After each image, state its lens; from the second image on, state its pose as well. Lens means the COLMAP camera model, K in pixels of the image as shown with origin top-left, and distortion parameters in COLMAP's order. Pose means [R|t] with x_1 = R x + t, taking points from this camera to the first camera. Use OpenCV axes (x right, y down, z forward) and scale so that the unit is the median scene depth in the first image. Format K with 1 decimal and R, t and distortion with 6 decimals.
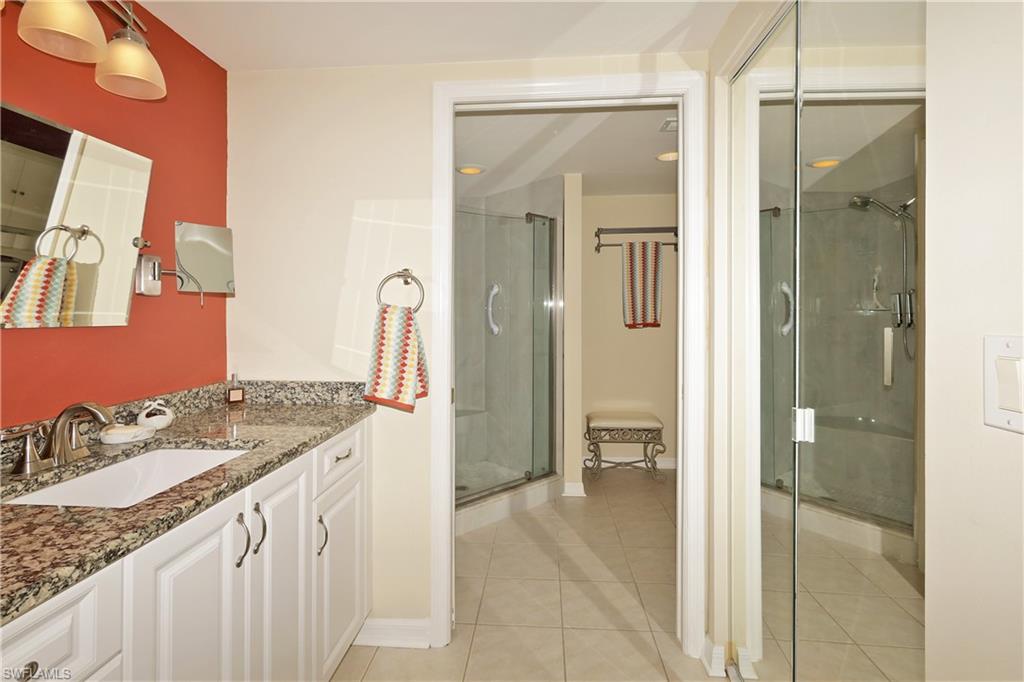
lens RADIAL K [[466.7, 0, 512.0], [0, 466.7, 345.7], [0, 0, 1]] dist [-0.006220, -0.000217]
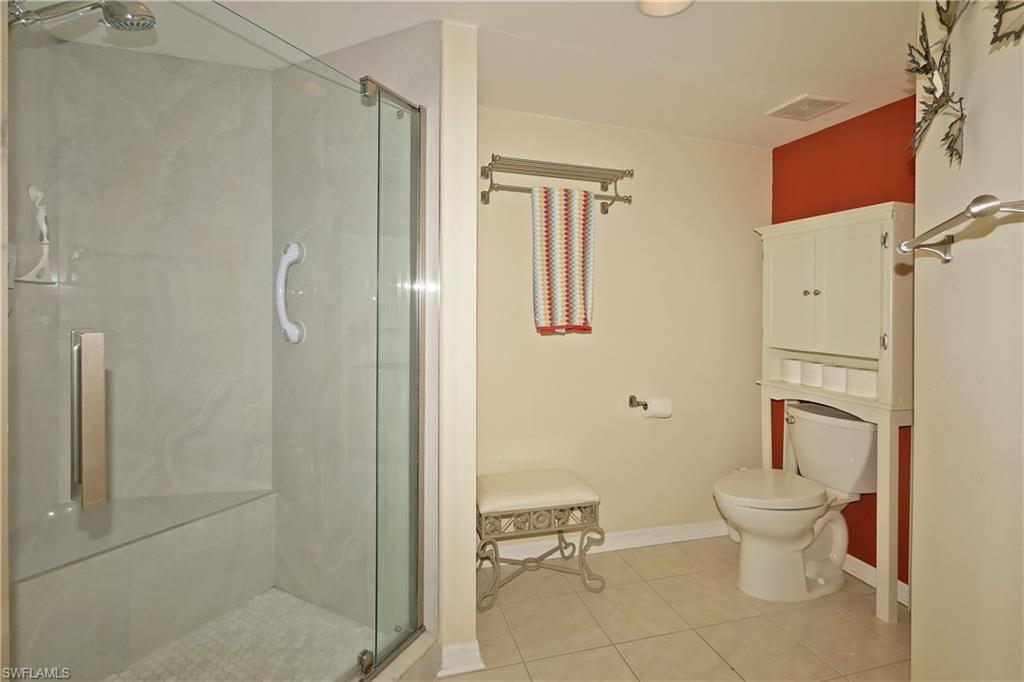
lens RADIAL K [[466.7, 0, 516.6], [0, 466.7, 345.9], [0, 0, 1]] dist [-0.006220, -0.000217]
pose [[0.931540, 0.000697, 0.363638, 0.006389], [-0.005985, 0.999892, 0.013416, -0.030328], [-0.363589, -0.014674, 0.931444, 0.469877]]
